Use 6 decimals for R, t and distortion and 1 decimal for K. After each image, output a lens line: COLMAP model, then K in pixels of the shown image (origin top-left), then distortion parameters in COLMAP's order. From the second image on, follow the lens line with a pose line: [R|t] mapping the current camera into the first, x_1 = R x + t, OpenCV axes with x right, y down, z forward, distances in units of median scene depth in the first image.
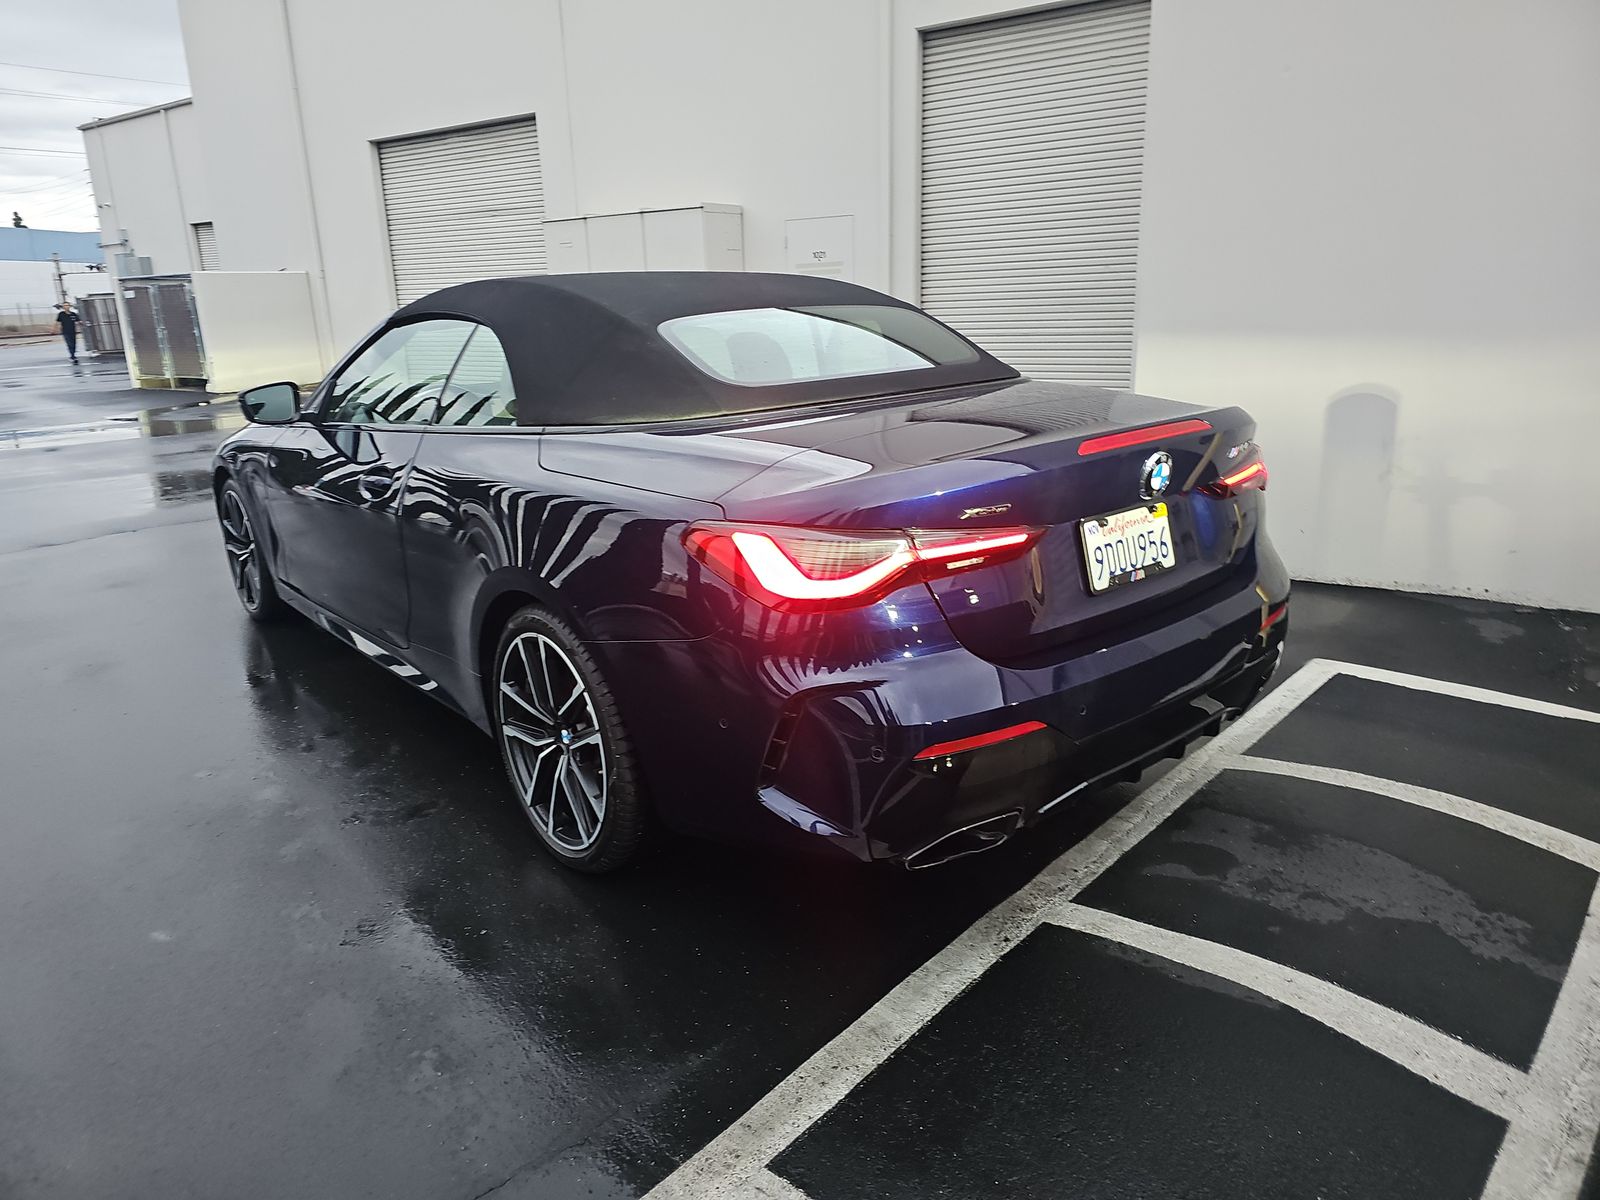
lens RADIAL K [[1070.6, 0, 791.0], [0, 1070.6, 595.4], [0, 0, 1]] dist [0.057035, -0.054293]
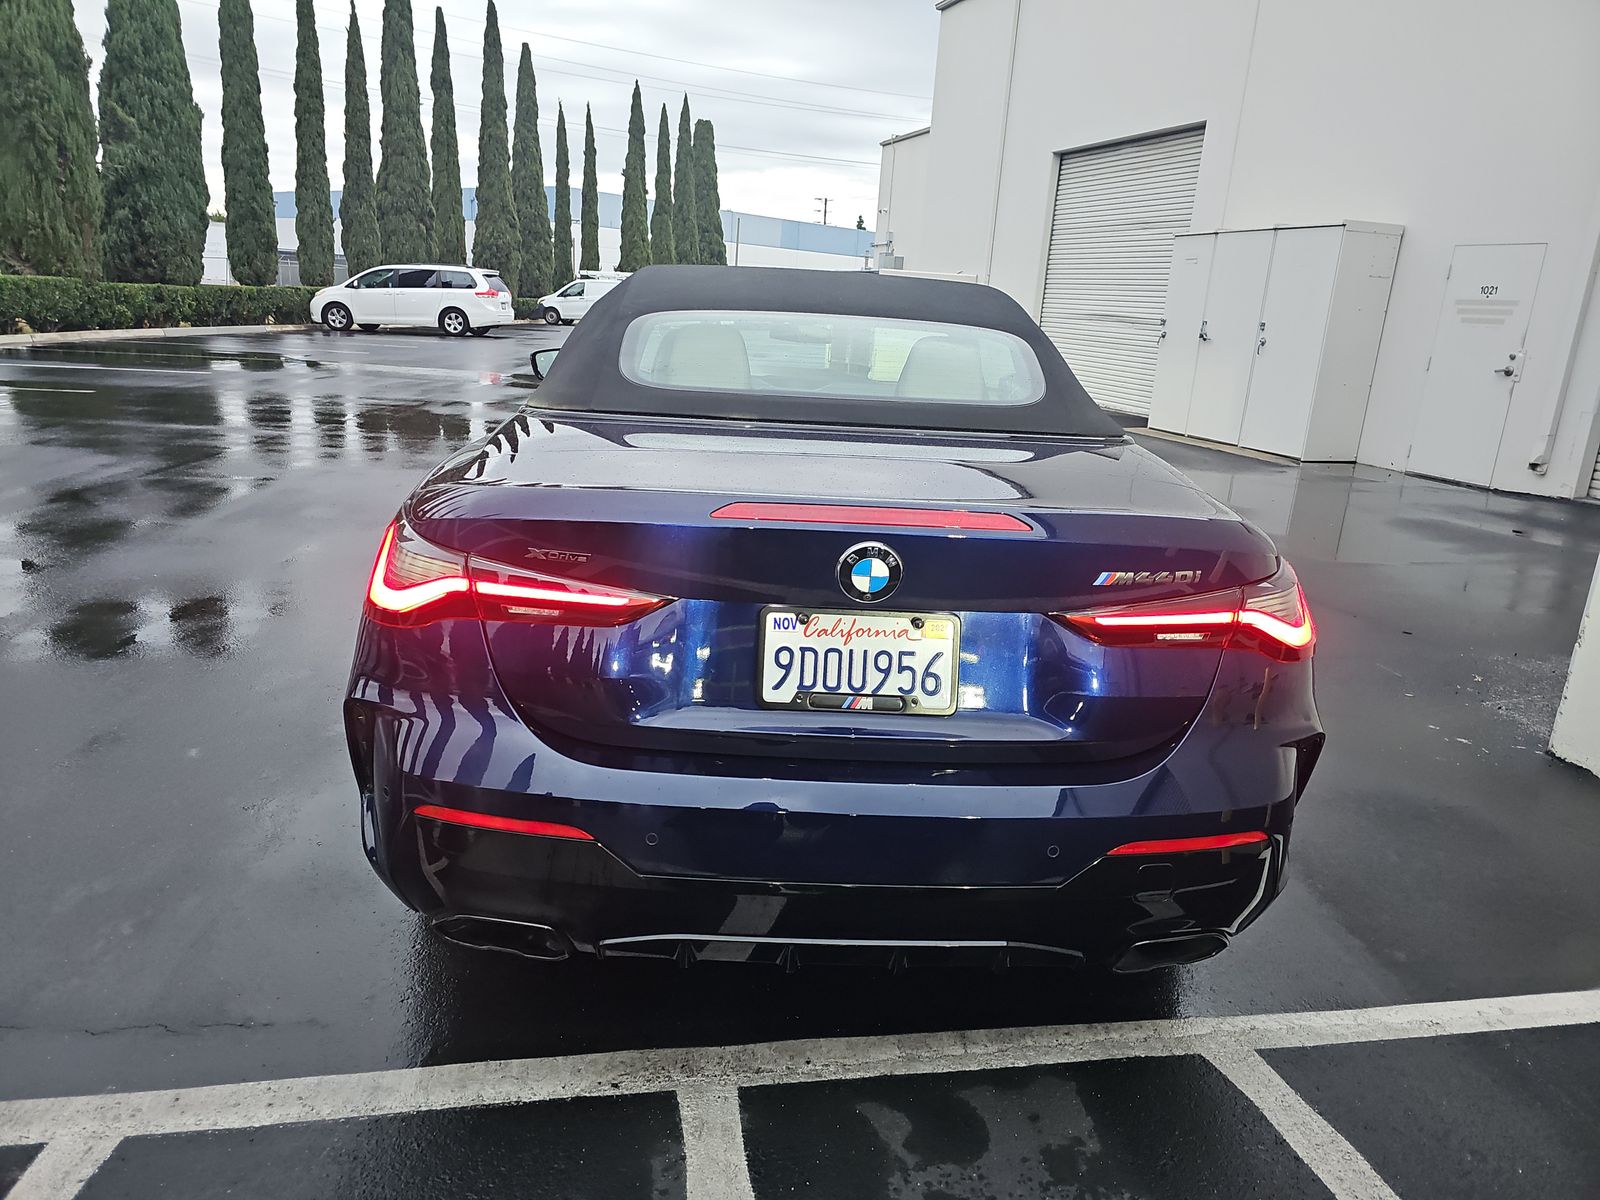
lens RADIAL K [[1070.6, 0, 791.0], [0, 1070.6, 595.4], [0, 0, 1]] dist [0.057035, -0.054293]
pose [[0.784904, 0.239859, -0.571308, 0.514292], [-0.247335, 0.966676, 0.066045, -0.094874], [0.568111, 0.089466, 0.818074, 0.280685]]
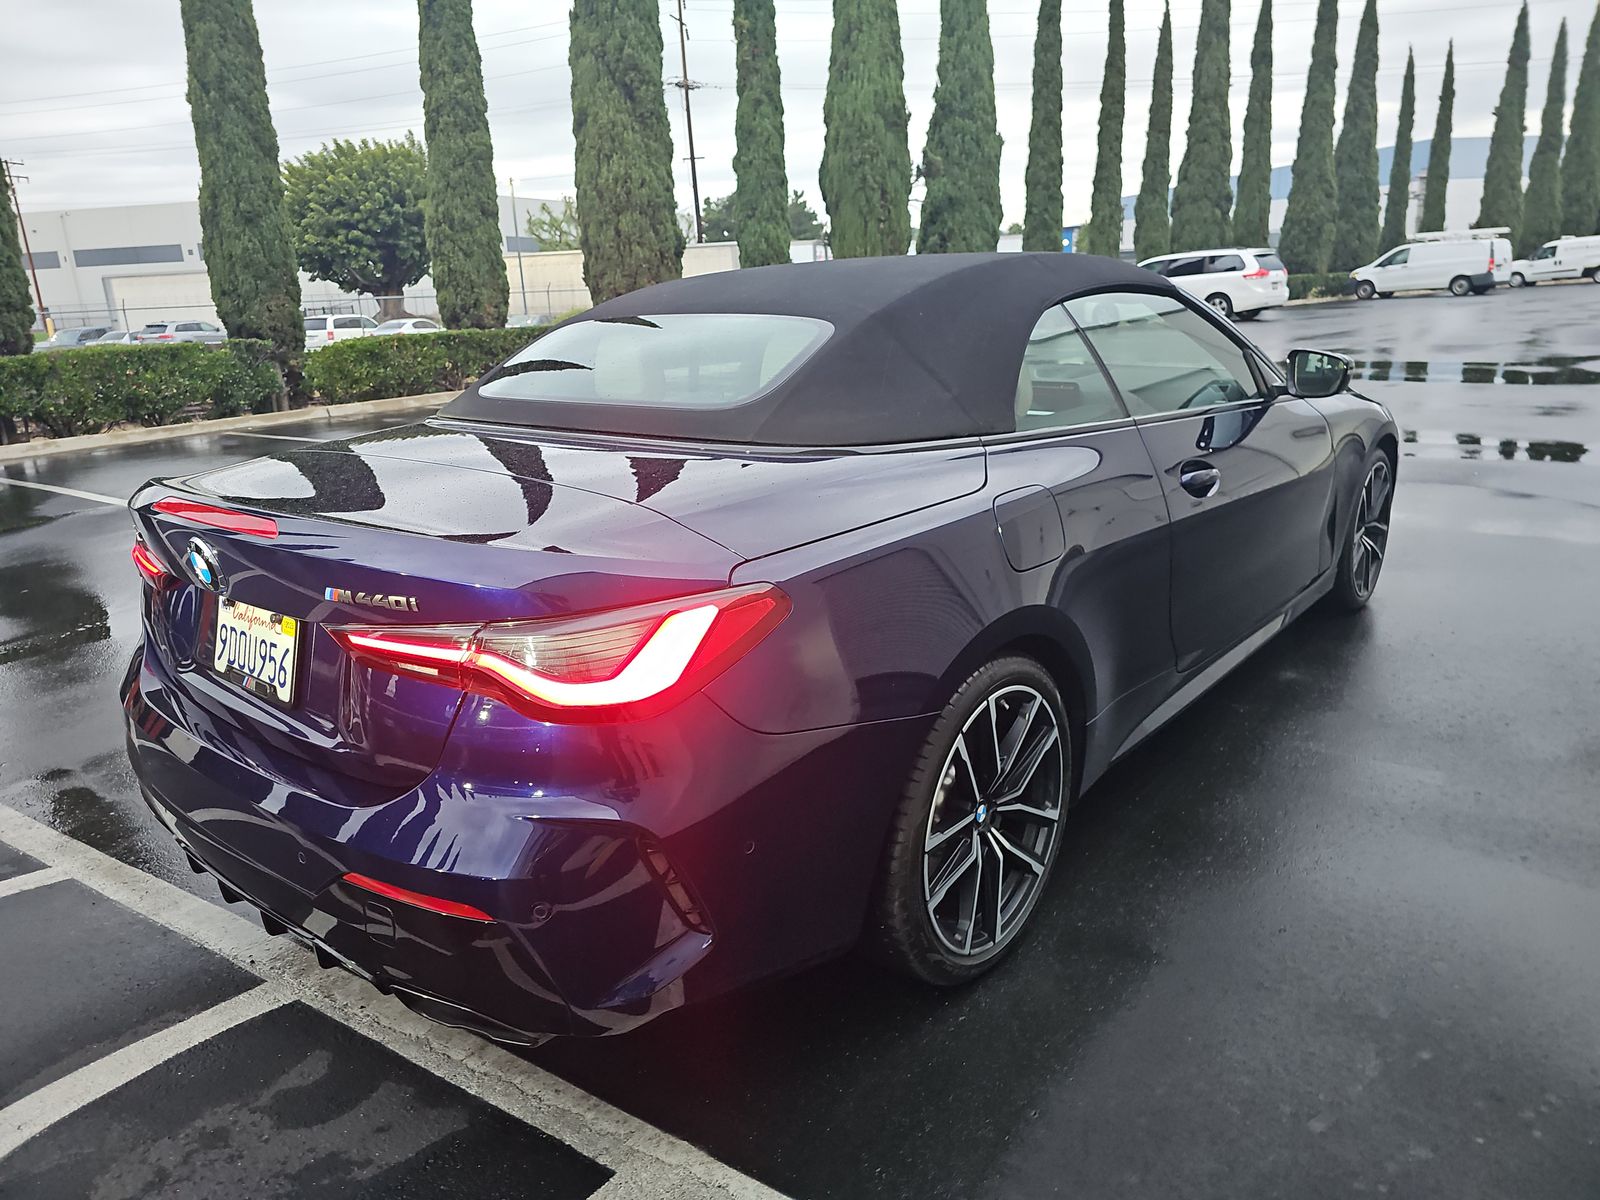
lens RADIAL K [[1053.3, 0, 756.0], [0, 1053.3, 599.1], [0, 0, 1]] dist [0.025845, -0.029102]
pose [[0.156658, 0.308941, -0.938090, 0.834560], [-0.229042, 0.935288, 0.269769, -0.286068], [0.960728, 0.172601, 0.217281, 0.888880]]
